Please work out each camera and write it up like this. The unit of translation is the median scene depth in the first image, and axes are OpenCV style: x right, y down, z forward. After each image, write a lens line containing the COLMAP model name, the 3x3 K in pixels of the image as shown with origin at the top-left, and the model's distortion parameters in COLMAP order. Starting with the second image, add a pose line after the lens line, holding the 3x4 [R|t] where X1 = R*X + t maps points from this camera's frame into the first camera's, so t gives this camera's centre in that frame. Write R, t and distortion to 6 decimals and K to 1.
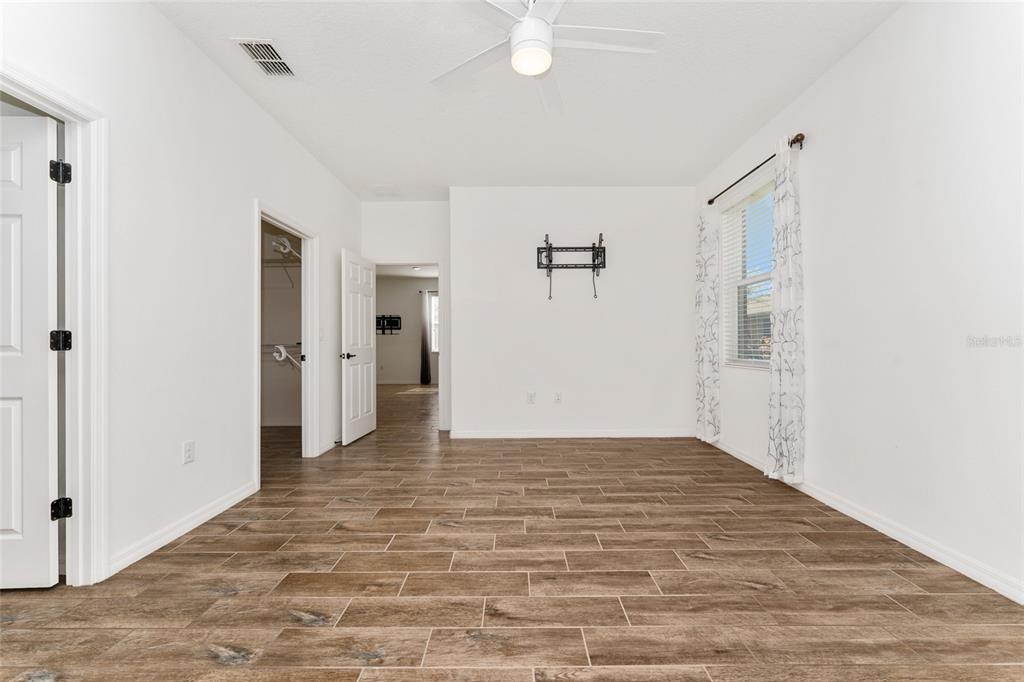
lens RADIAL K [[407.6, 0, 510.0], [0, 407.6, 341.2], [0, 0, 1]] dist [-0.000459, -0.000591]
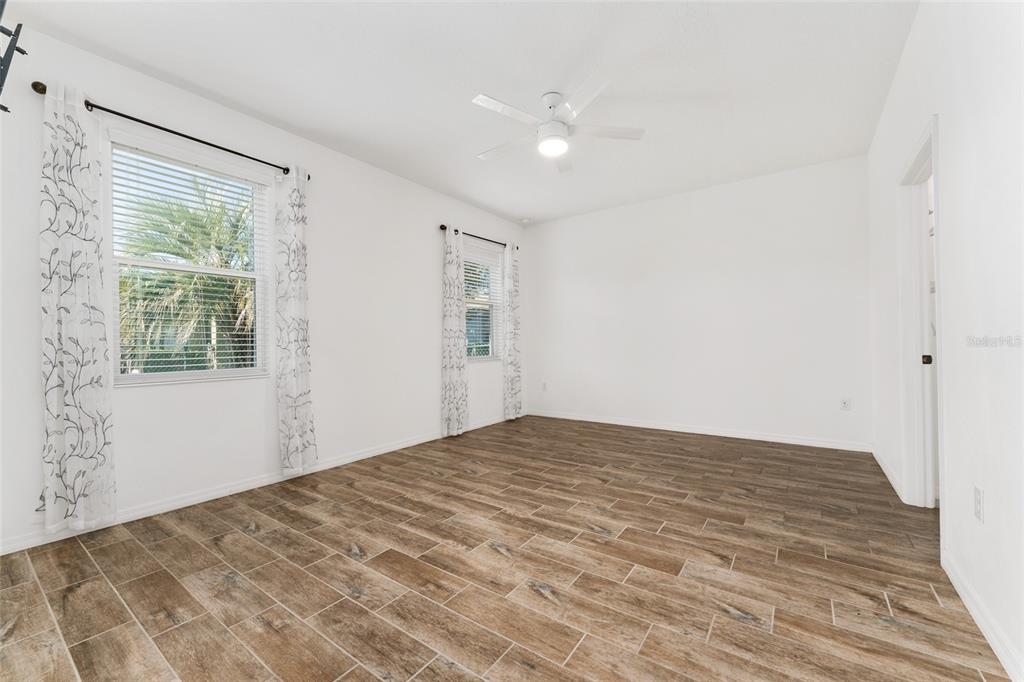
lens RADIAL K [[407.6, 0, 510.0], [0, 407.6, 341.2], [0, 0, 1]] dist [-0.000459, -0.000591]
pose [[-0.816593, 0.020255, 0.576859, -0.529384], [0.014136, 0.999786, -0.015094, 0.010624], [-0.577041, -0.004171, -0.816704, 1.868426]]
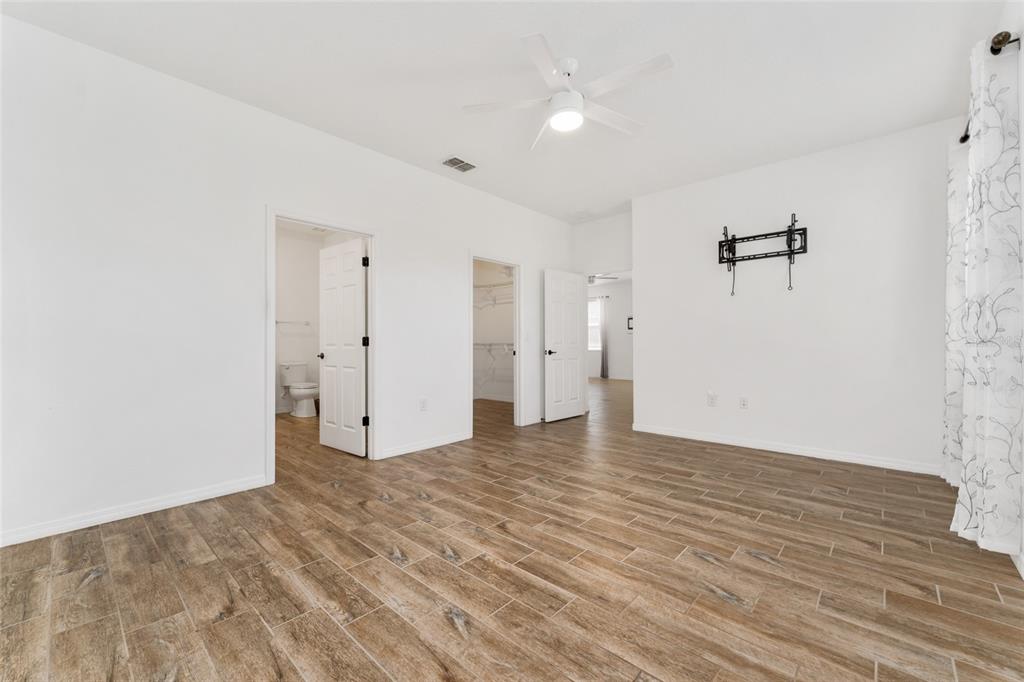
lens RADIAL K [[407.6, 0, 510.0], [0, 407.6, 341.2], [0, 0, 1]] dist [-0.000459, -0.000591]
pose [[0.740650, 0.000089, -0.671891, 0.637648], [0.003193, 0.999988, 0.003652, -0.007035], [0.671884, -0.004850, 0.740641, -0.047883]]
